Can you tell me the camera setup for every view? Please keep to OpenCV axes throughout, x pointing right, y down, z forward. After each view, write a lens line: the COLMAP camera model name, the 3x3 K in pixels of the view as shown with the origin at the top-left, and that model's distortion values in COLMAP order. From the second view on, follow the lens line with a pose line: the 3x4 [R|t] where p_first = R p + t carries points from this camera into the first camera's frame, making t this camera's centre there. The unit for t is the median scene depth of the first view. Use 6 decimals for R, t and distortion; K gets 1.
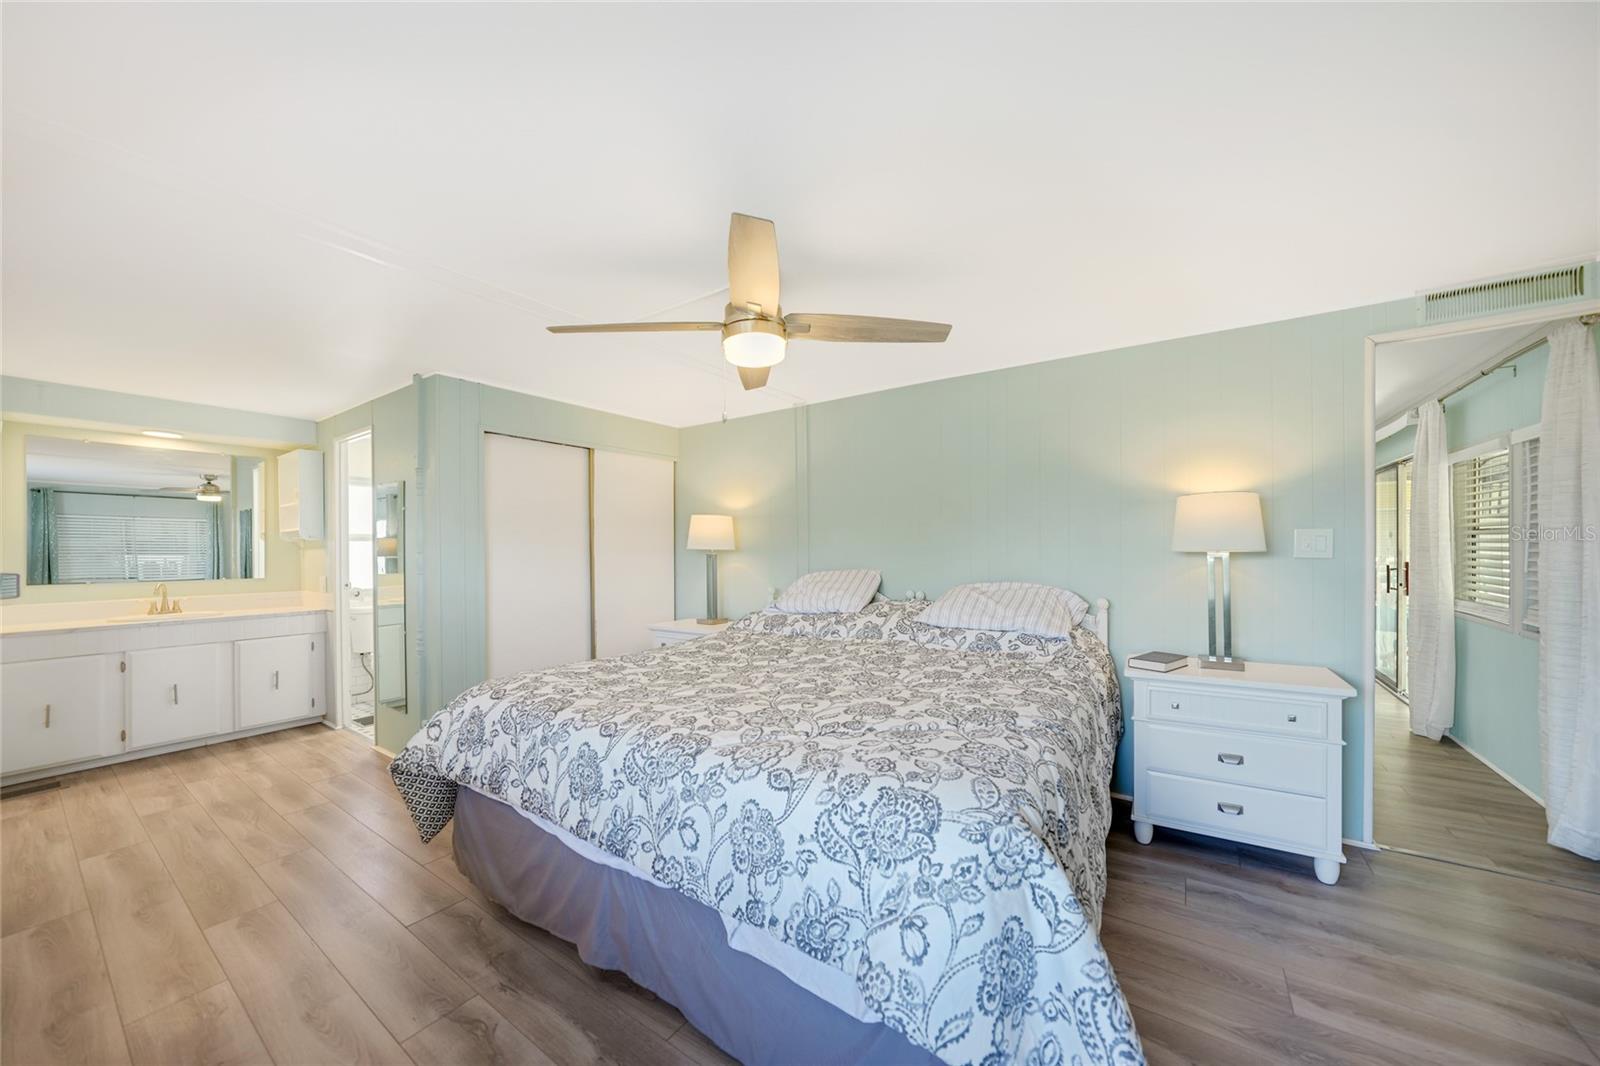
lens RADIAL K [[553.2, 0, 799.3], [0, 553.2, 548.7], [0, 0, 1]] dist [-0.019551, 0.003978]
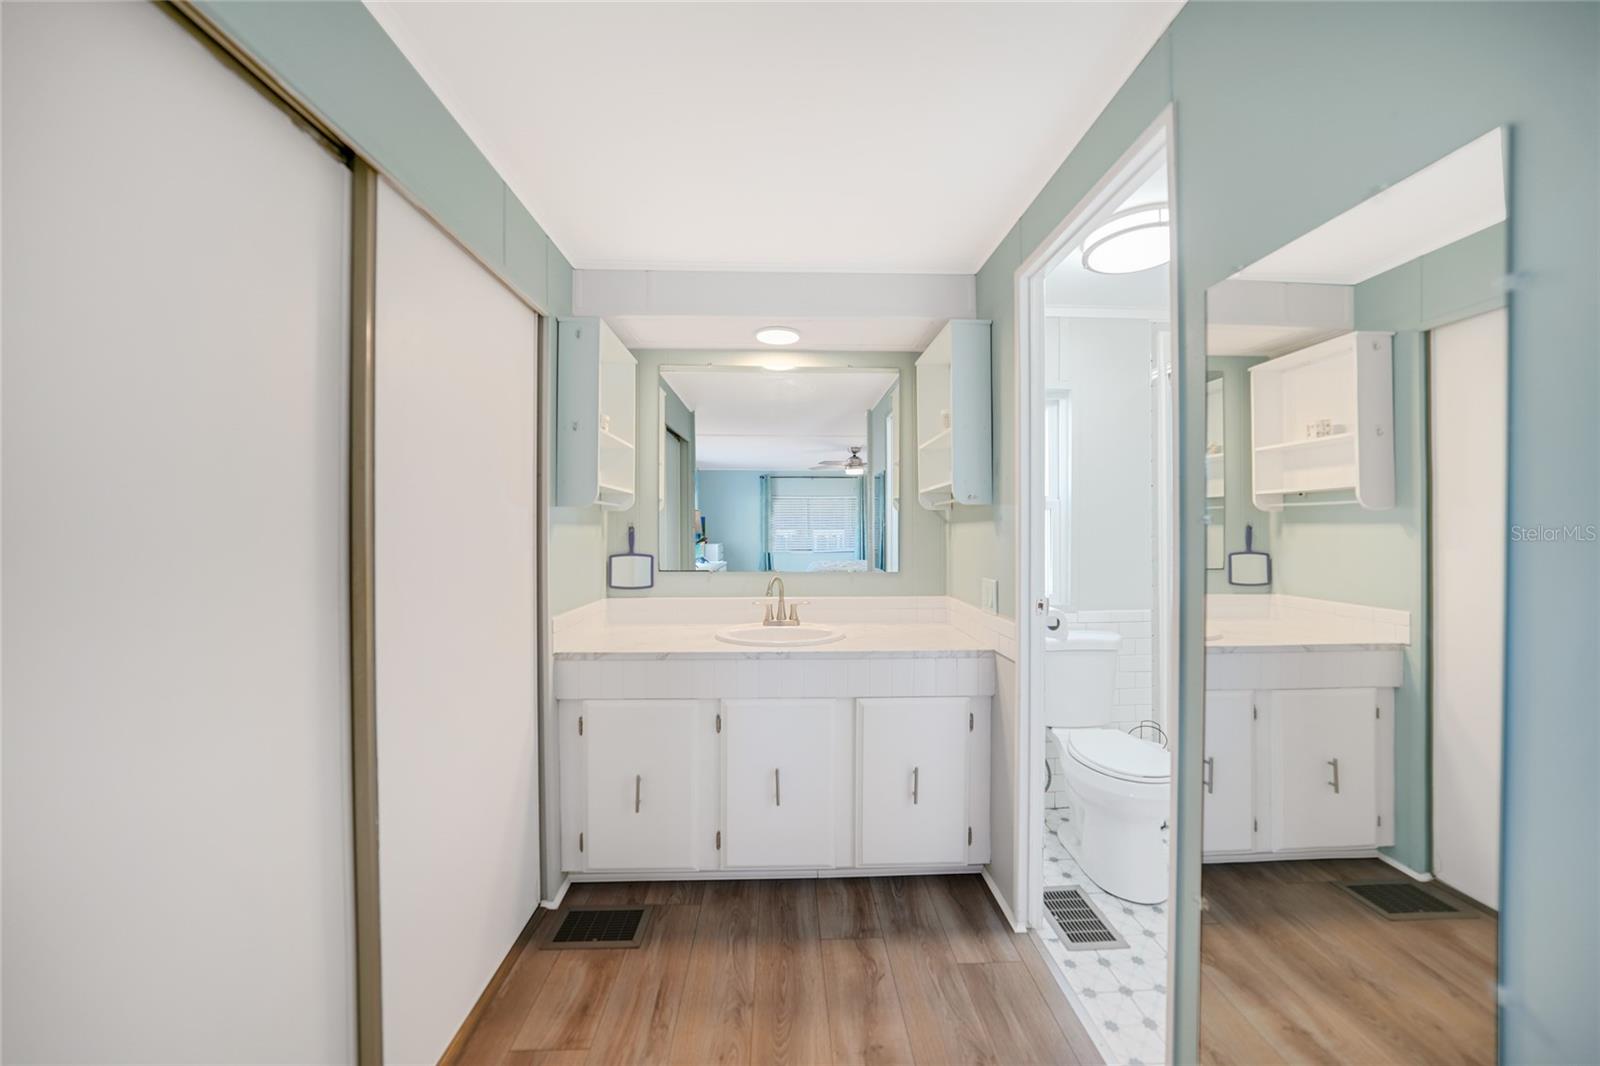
lens RADIAL K [[553.2, 0, 802.5], [0, 553.2, 530.2], [0, 0, 1]] dist [-0.019551, 0.003978]
pose [[0.587220, 0.010514, -0.809359, -0.589289], [-0.003735, 0.999940, 0.010280, 0.003117], [0.809419, -0.003014, 0.587224, 0.595586]]
